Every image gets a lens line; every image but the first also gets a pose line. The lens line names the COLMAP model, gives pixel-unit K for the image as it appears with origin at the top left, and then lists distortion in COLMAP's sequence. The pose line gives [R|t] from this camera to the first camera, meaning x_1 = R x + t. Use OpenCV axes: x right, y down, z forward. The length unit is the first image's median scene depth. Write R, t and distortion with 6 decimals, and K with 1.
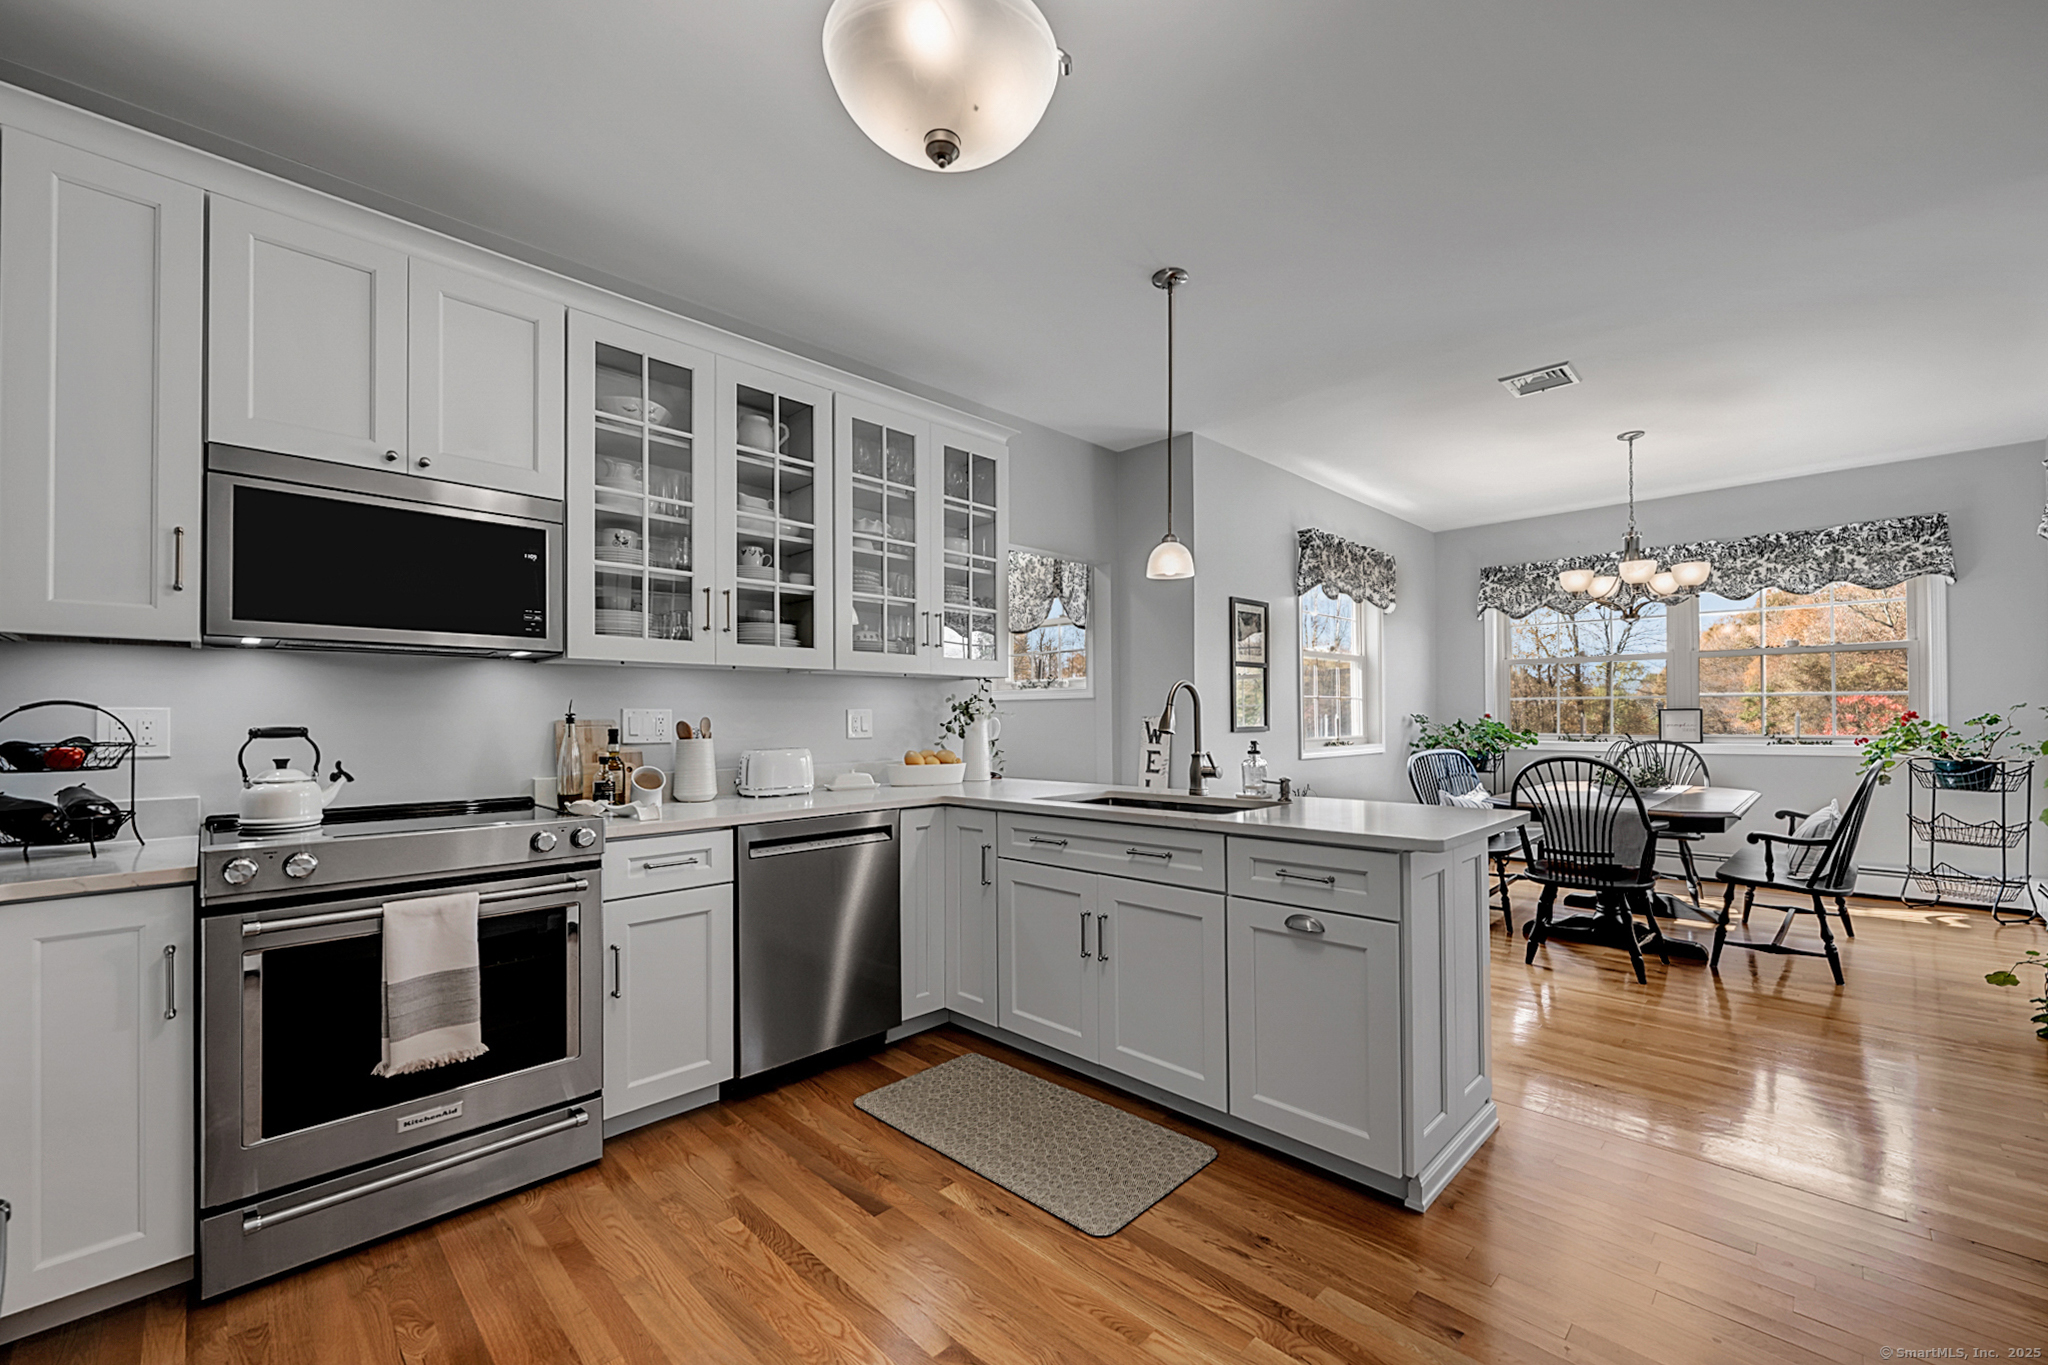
lens RADIAL K [[812.2, 0, 1031.7], [0, 812.2, 709.2], [0, 0, 1]] dist [-0.000902, 0.000123]
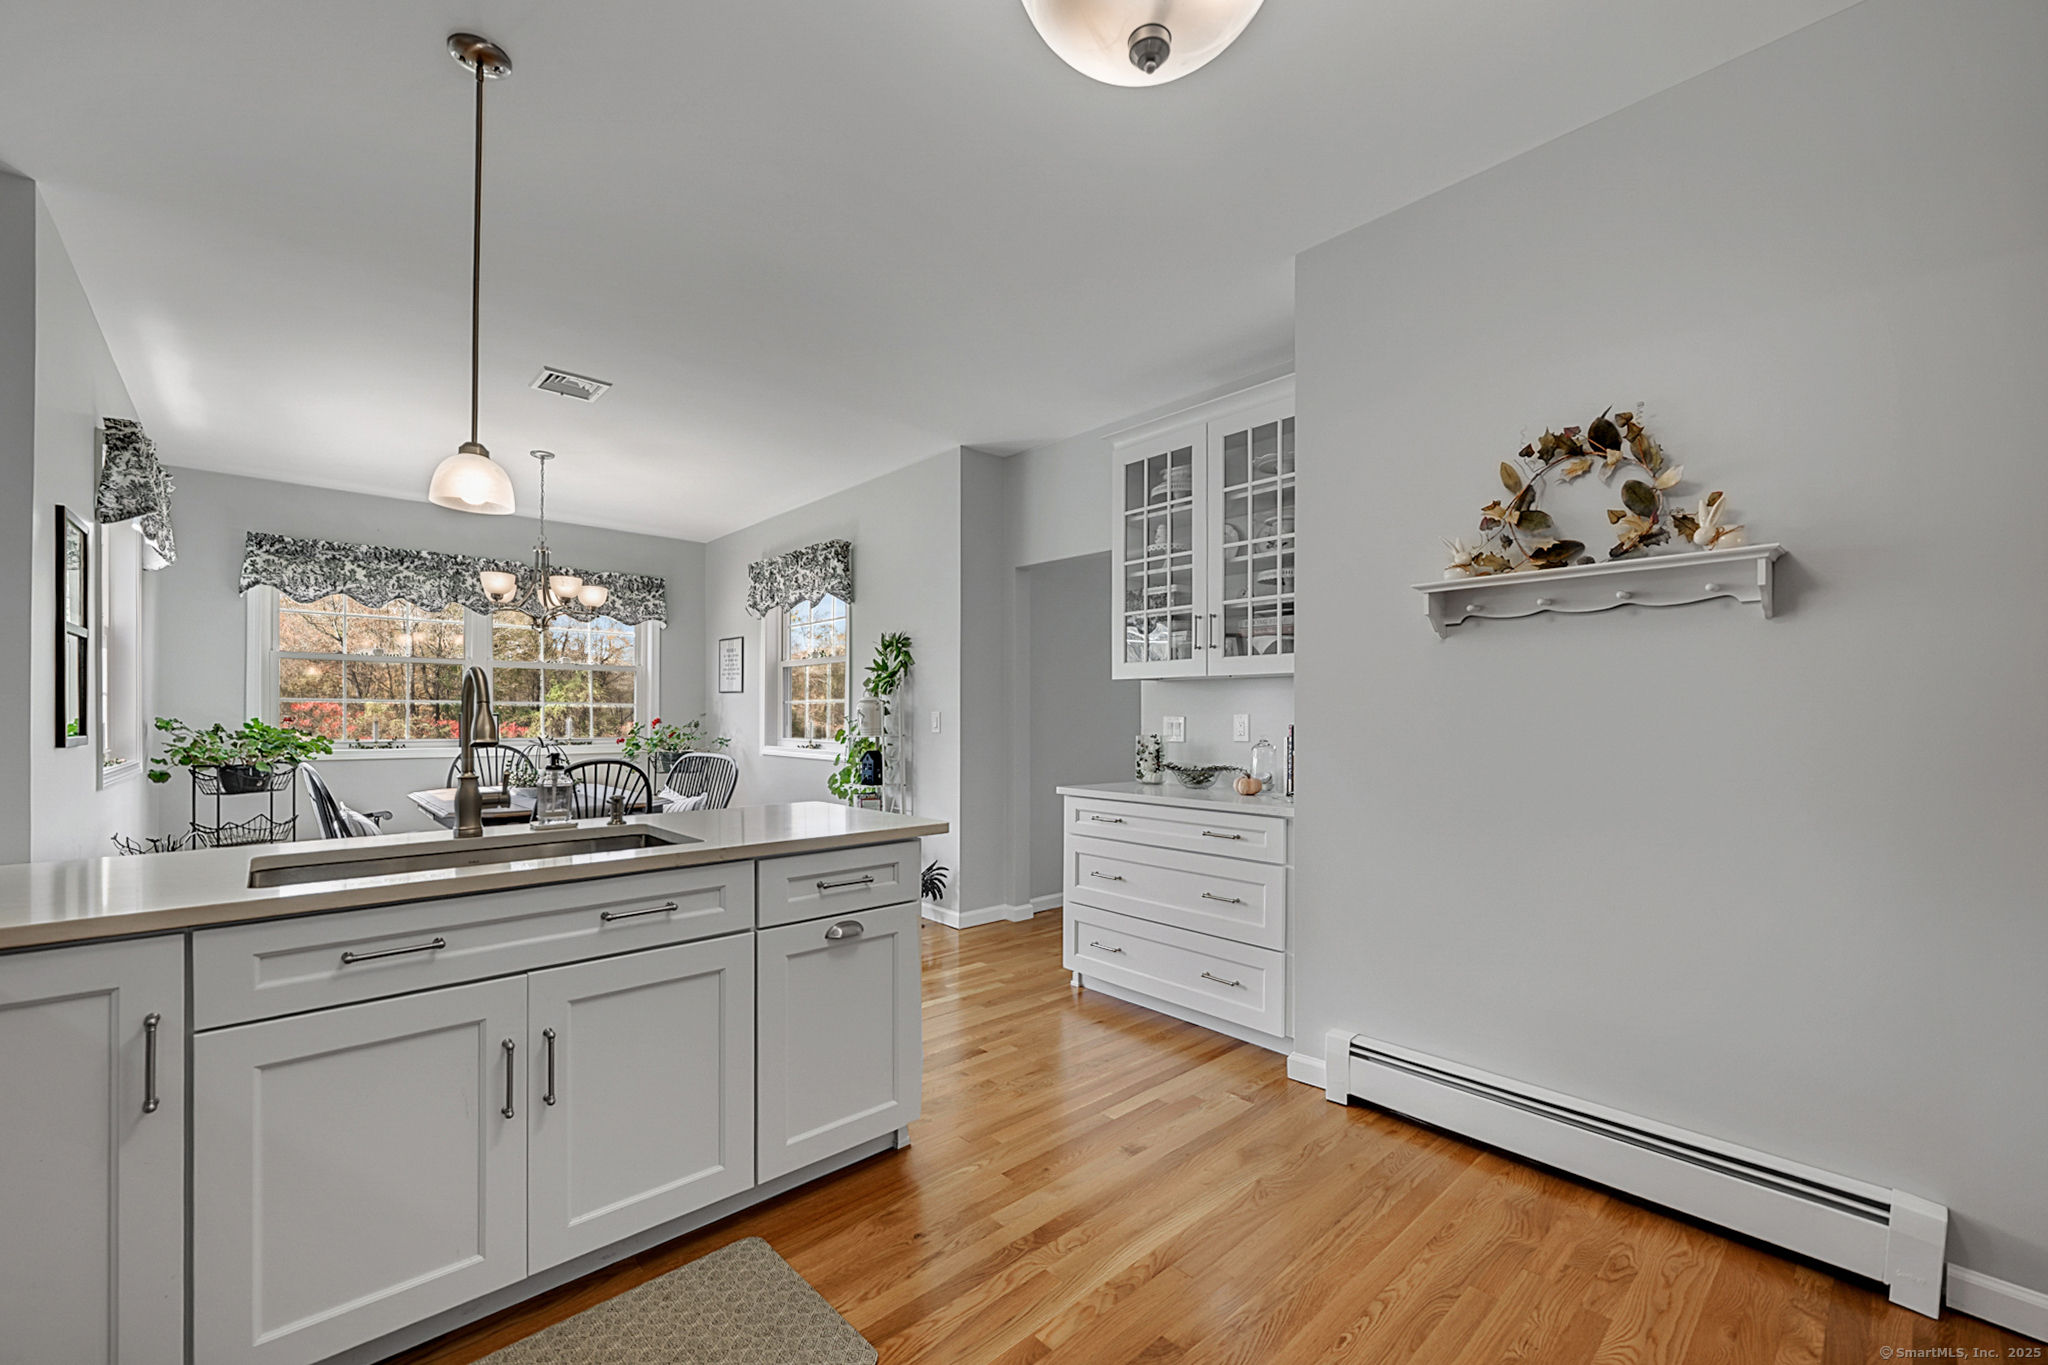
lens RADIAL K [[812.2, 0, 1029.8], [0, 812.2, 713.6], [0, 0, 1]] dist [-0.000902, 0.000123]
pose [[0.057627, 0.012056, 0.998265, -0.250369], [-0.011339, 0.999870, -0.011421, 0.003406], [-0.998274, -0.010661, 0.057757, 0.279164]]
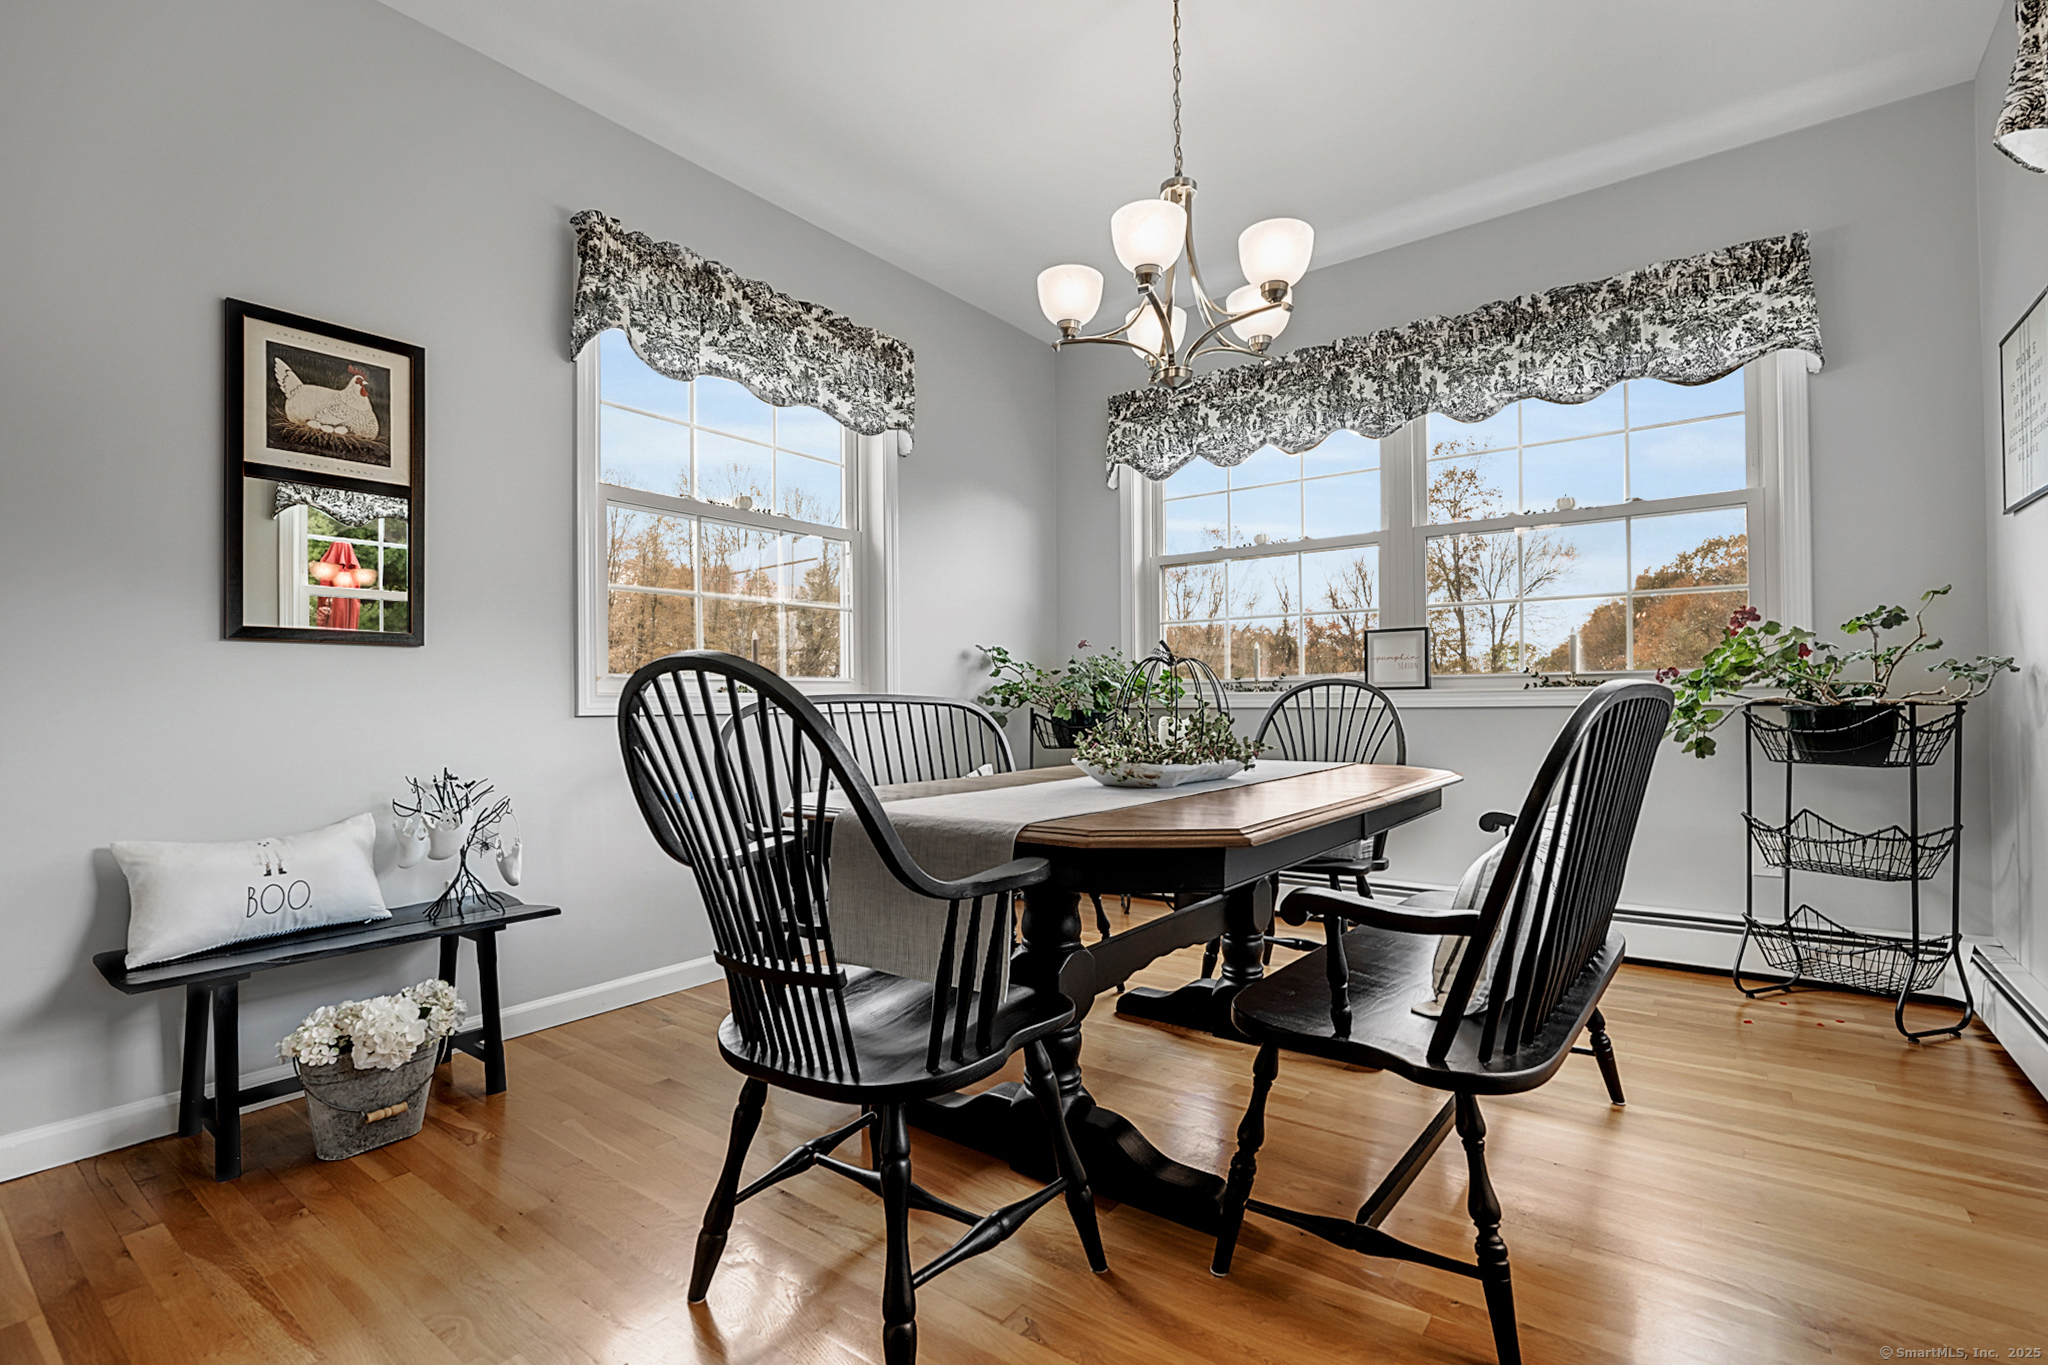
lens RADIAL K [[934.3, 0, 1014.7], [0, 934.3, 688.6], [0, 0, 1]] dist [0.000601, -0.000071]
pose [[0.990767, -0.001459, 0.135565, 0.544968], [0.002215, 0.999983, -0.005428, 0.053276], [-0.135555, 0.005678, 0.990754, 0.479242]]
